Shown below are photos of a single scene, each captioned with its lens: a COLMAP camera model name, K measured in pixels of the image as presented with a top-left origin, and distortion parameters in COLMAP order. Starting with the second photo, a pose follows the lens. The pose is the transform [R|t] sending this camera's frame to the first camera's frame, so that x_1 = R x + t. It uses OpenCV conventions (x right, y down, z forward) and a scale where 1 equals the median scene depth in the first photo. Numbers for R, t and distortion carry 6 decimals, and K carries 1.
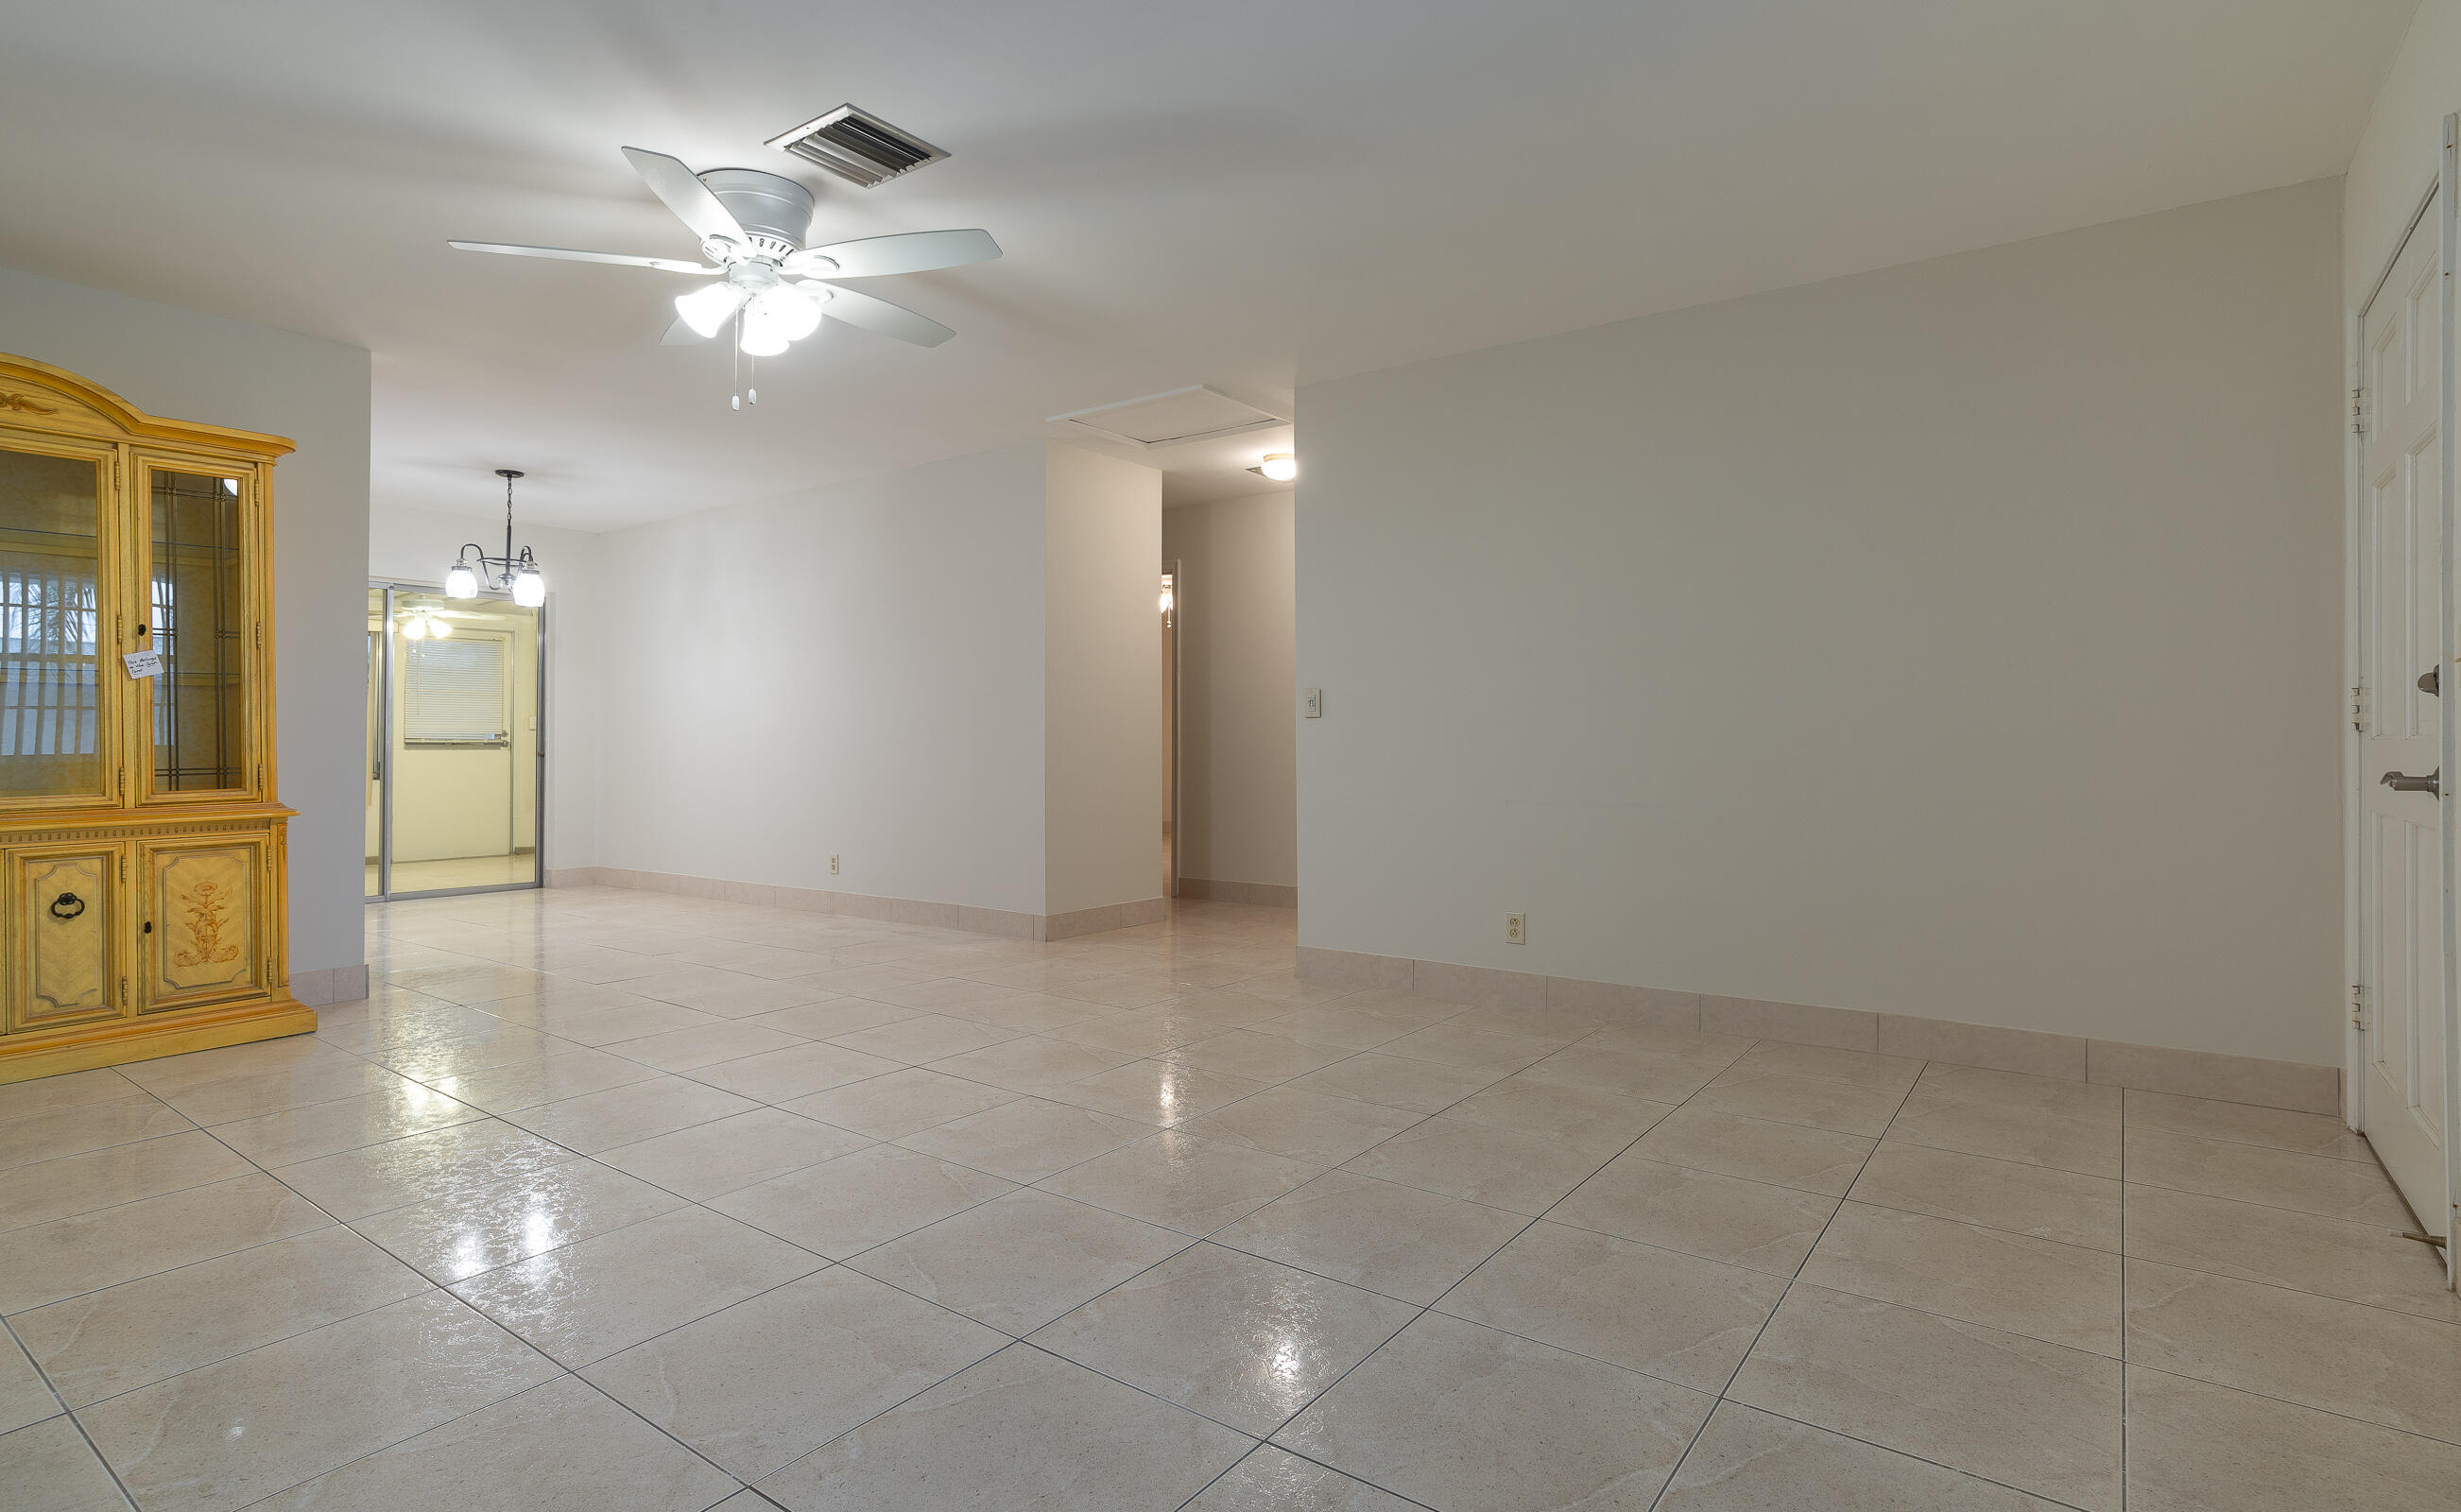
lens RADIAL K [[1226.6, 0, 1244.8], [0, 1226.6, 726.0], [0, 0, 1]] dist [-0.033521, 0.021073]
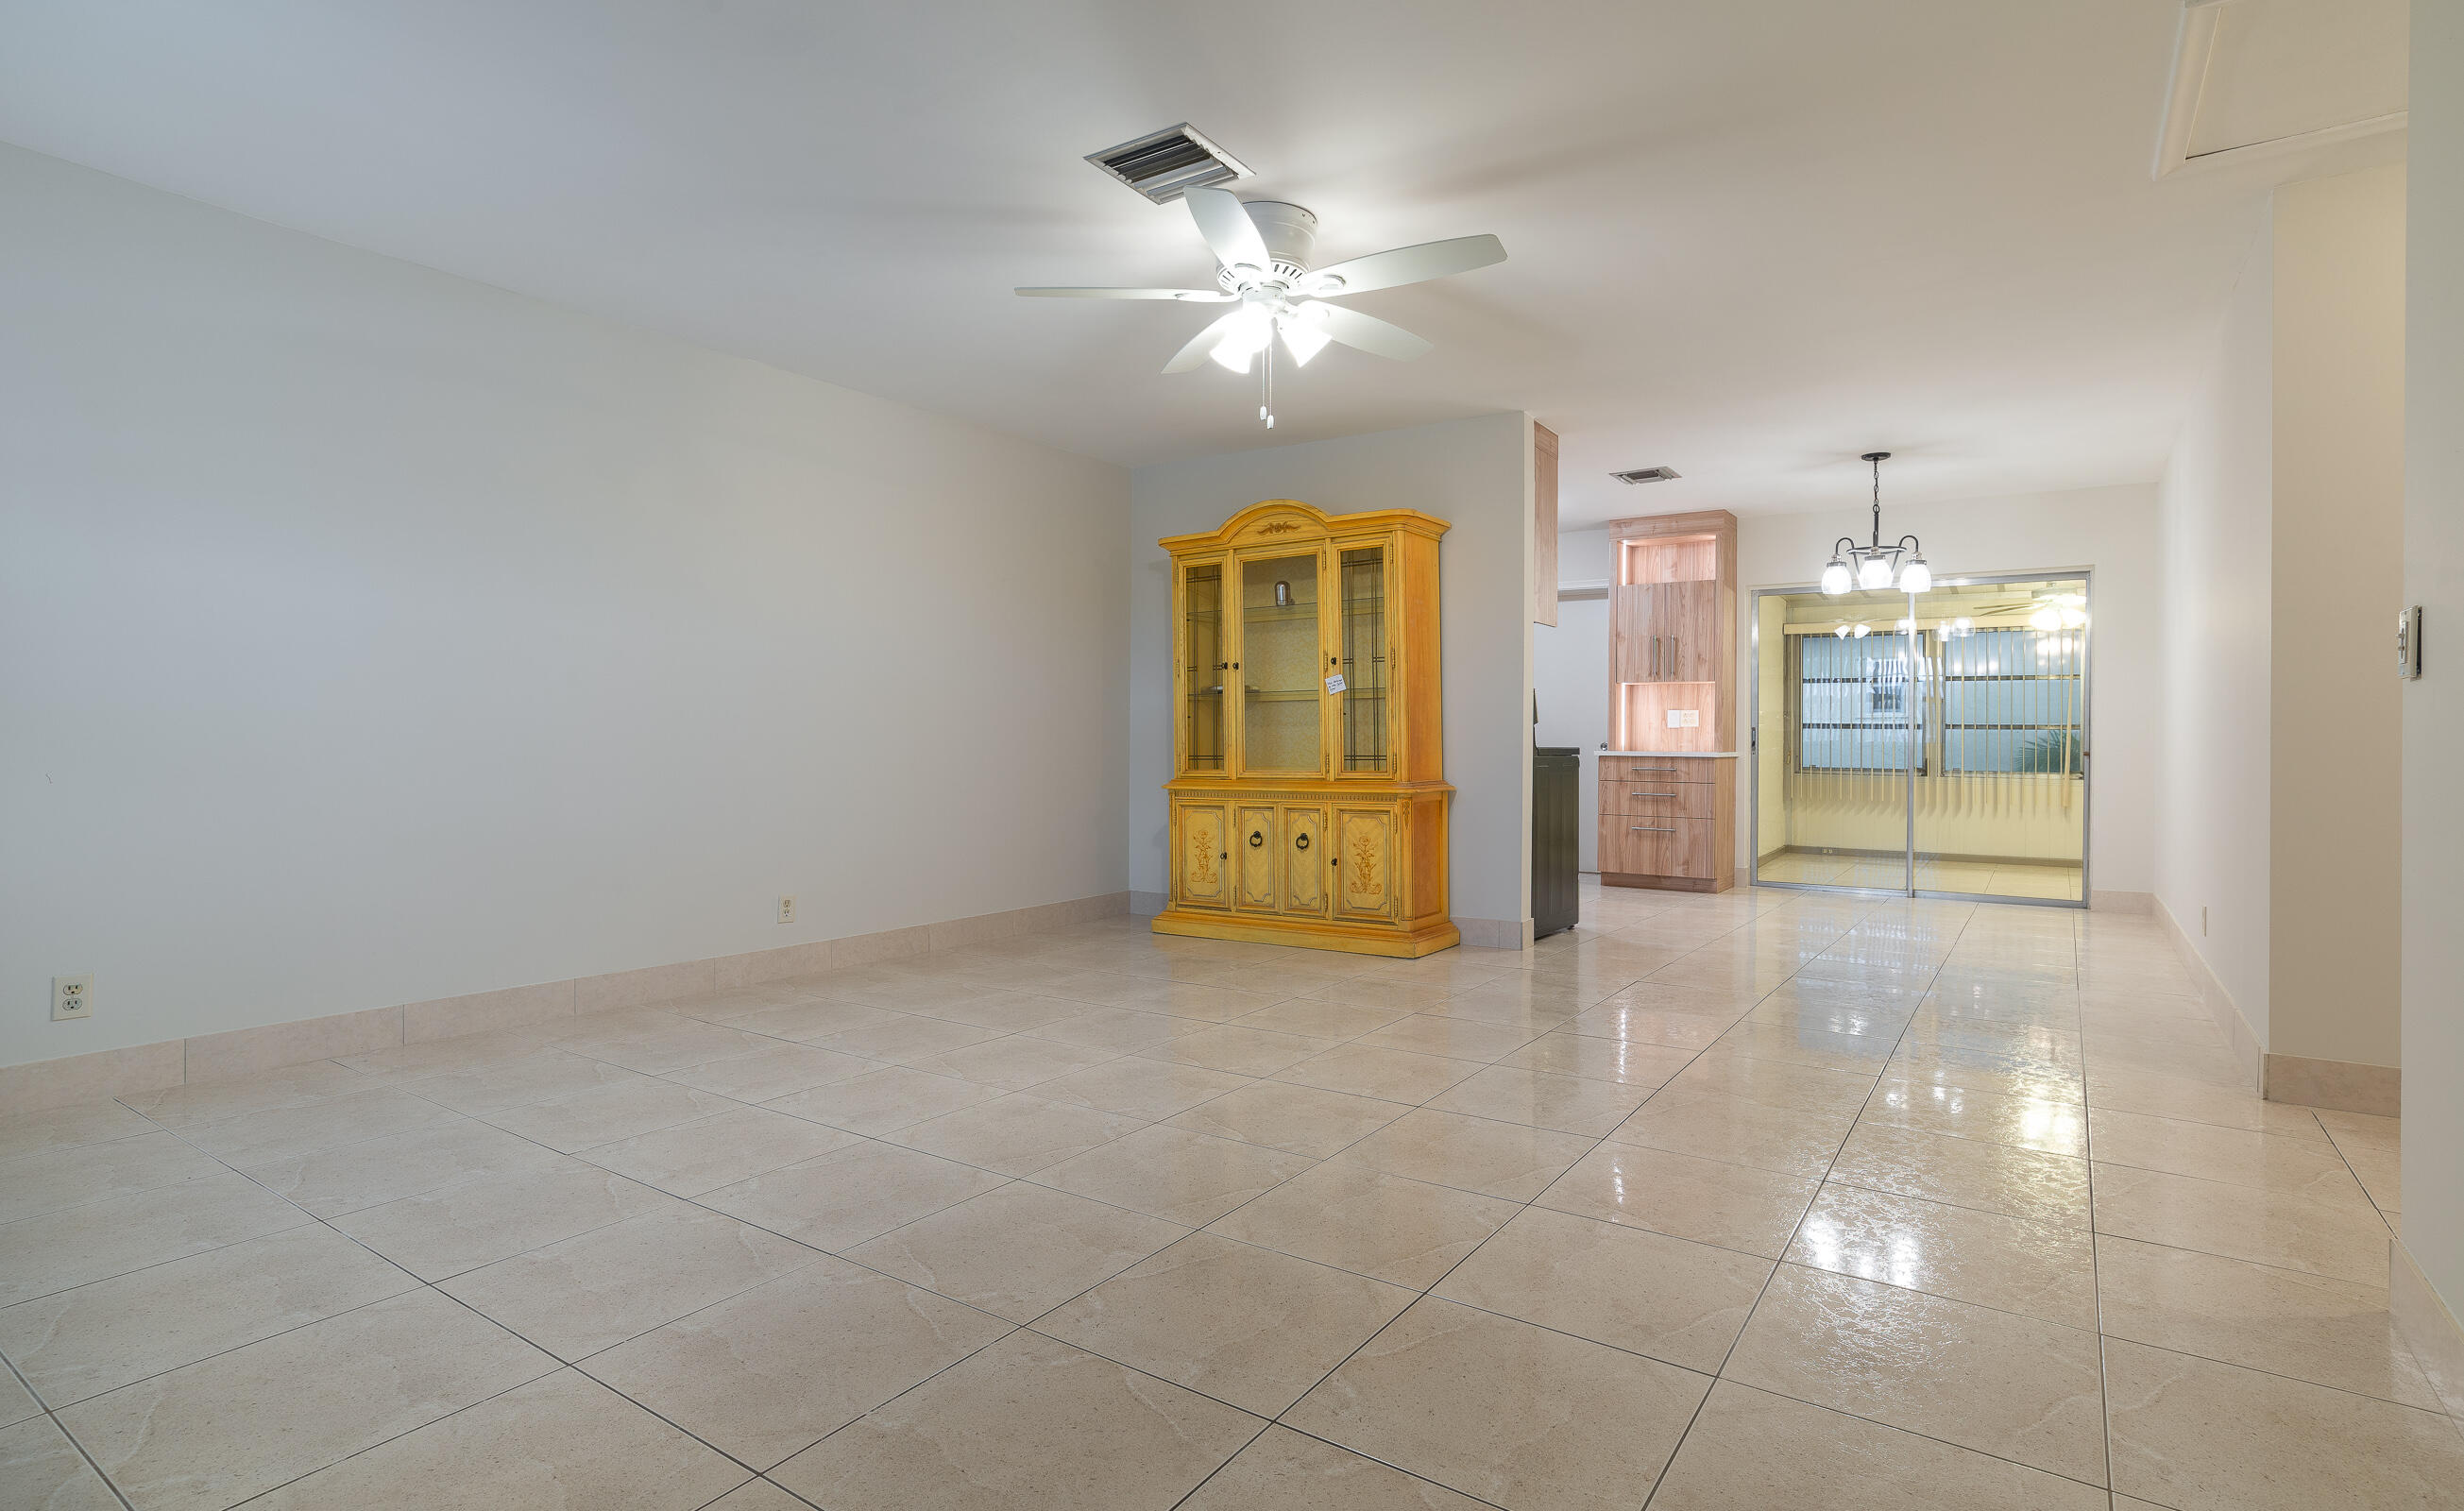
lens RADIAL K [[1228.2, 0, 1225.3], [0, 1228.2, 746.1], [0, 0, 1]] dist [-0.033521, 0.021073]
pose [[0.036045, 0.007585, -0.999321, 0.580240], [0.009106, 0.999927, 0.007918, 0.011473], [0.999309, -0.009385, 0.035973, 0.800281]]
